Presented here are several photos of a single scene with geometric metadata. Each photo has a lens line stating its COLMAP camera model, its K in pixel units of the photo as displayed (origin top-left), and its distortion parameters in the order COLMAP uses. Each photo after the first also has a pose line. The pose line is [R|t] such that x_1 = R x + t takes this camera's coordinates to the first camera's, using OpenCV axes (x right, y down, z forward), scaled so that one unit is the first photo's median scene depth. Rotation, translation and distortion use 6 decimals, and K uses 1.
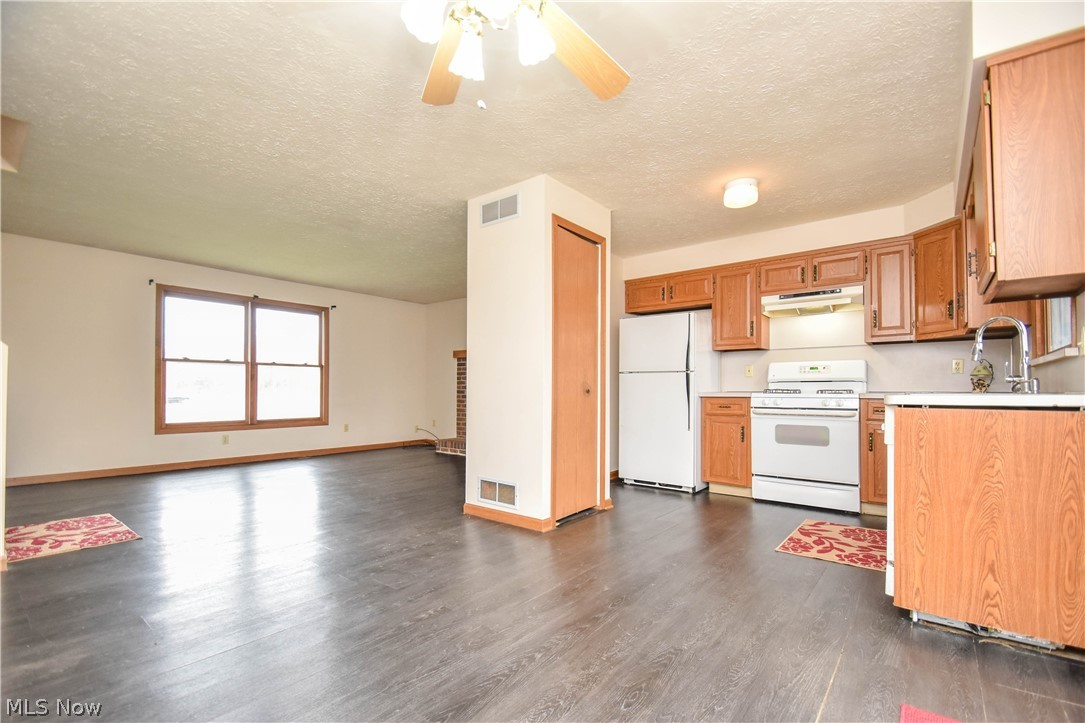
lens RADIAL K [[478.2, 0, 542.4], [0, 478.2, 383.6], [0, 0, 1]] dist [-0.000132, -0.000029]
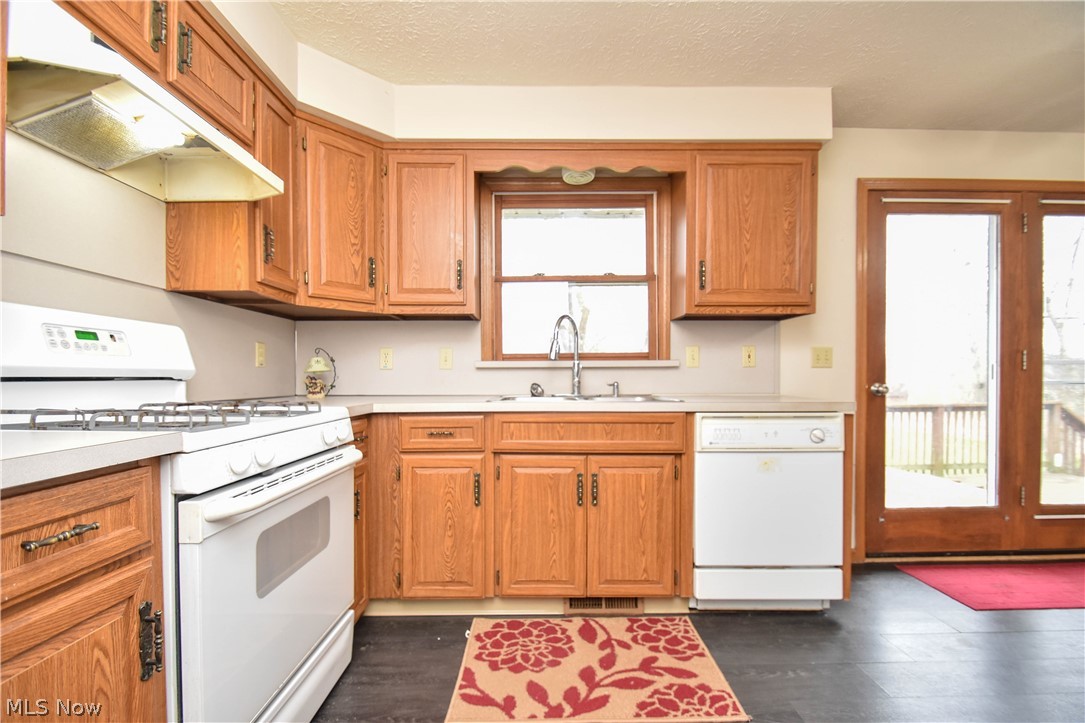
lens RADIAL K [[478.2, 0, 542.4], [0, 478.2, 383.6], [0, 0, 1]] dist [-0.000132, -0.000029]
pose [[-0.631904, -0.008651, 0.774998, 0.219309], [-0.007149, 0.999960, 0.005333, -0.007784], [-0.775014, -0.002170, -0.631941, 1.372438]]
